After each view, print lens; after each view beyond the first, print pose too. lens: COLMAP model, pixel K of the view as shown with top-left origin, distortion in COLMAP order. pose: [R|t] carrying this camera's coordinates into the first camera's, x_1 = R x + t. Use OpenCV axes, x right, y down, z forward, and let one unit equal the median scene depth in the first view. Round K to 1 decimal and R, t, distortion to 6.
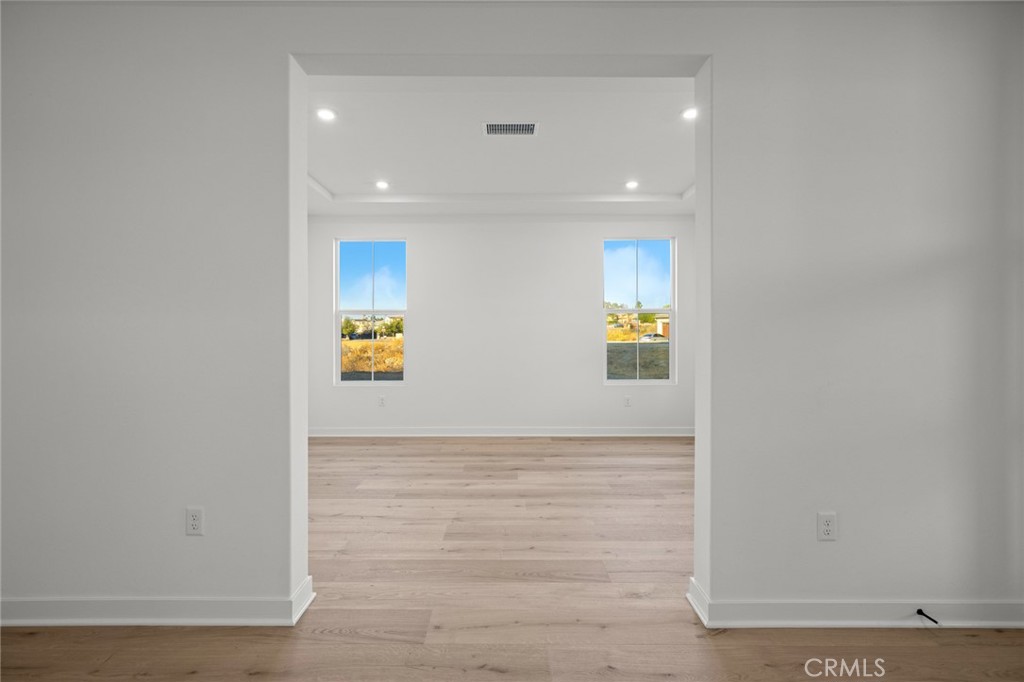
lens RADIAL K [[485.2, 0, 508.5], [0, 485.2, 337.5], [0, 0, 1]] dist [0.000896, 0.000484]
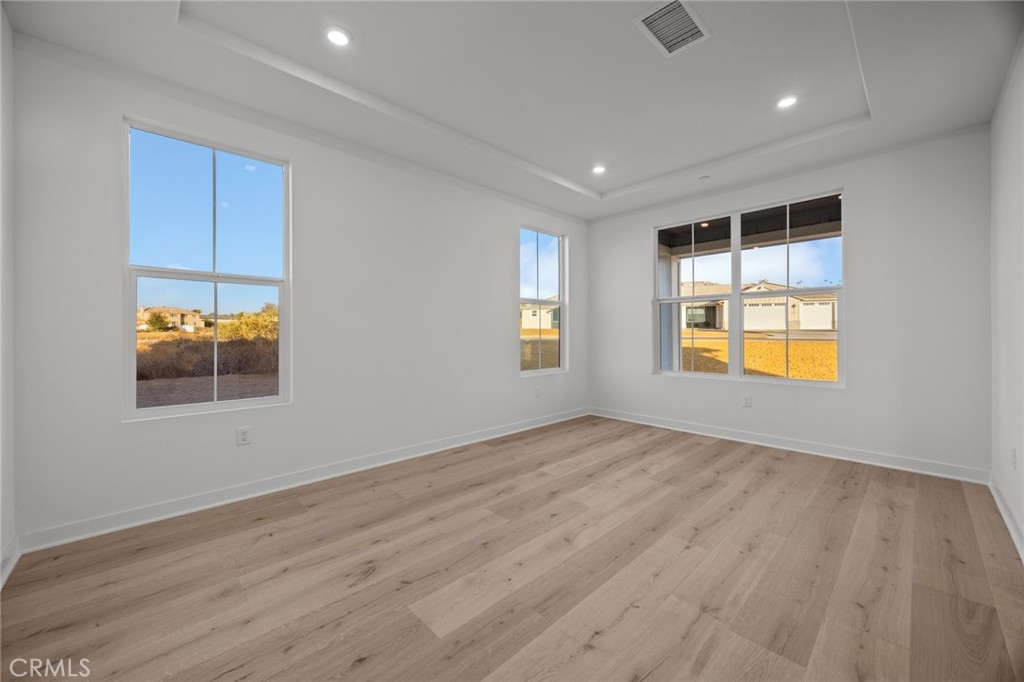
lens RADIAL K [[390.4, 0, 512.0], [0, 390.4, 341.0], [0, 0, 1]] dist [-0.003607, -0.000266]
pose [[0.722692, -0.009893, 0.691100, -0.581155], [0.006637, 0.999951, 0.007374, 0.033779], [-0.691139, -0.000742, 0.722722, 0.776129]]
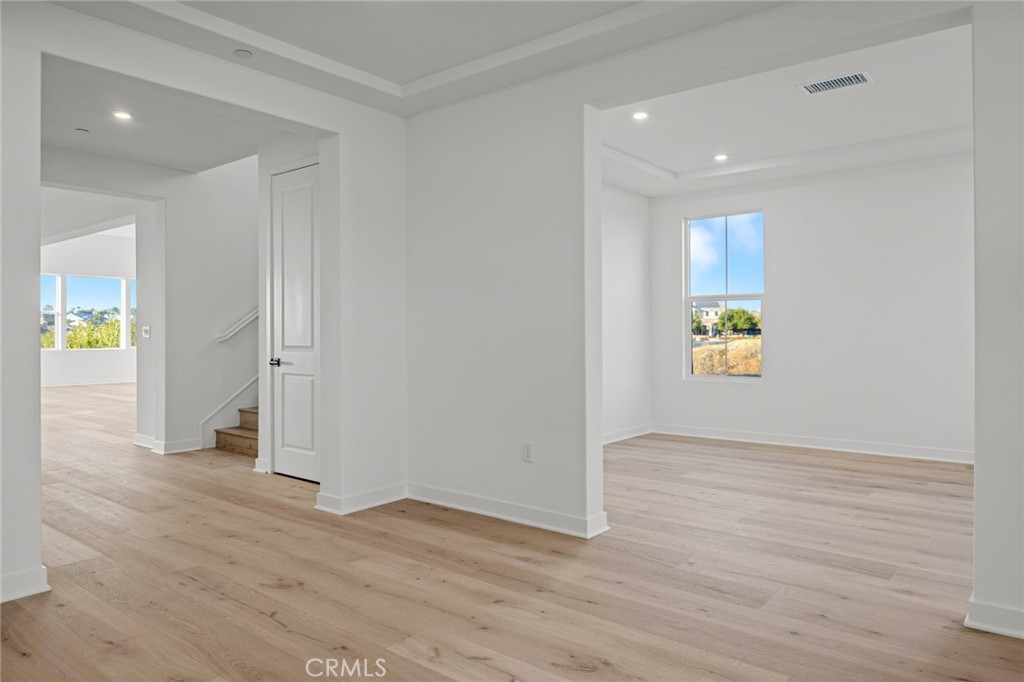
lens RADIAL K [[706.9, 0, 512.0], [0, 706.9, 341.0], [0, 0, 1]] dist [-0.004026, -0.000166]
pose [[0.773812, 0.004204, -0.633401, 0.386138], [0.000398, 0.999975, 0.007124, 0.028450], [0.633415, -0.005764, 0.773791, -0.384206]]
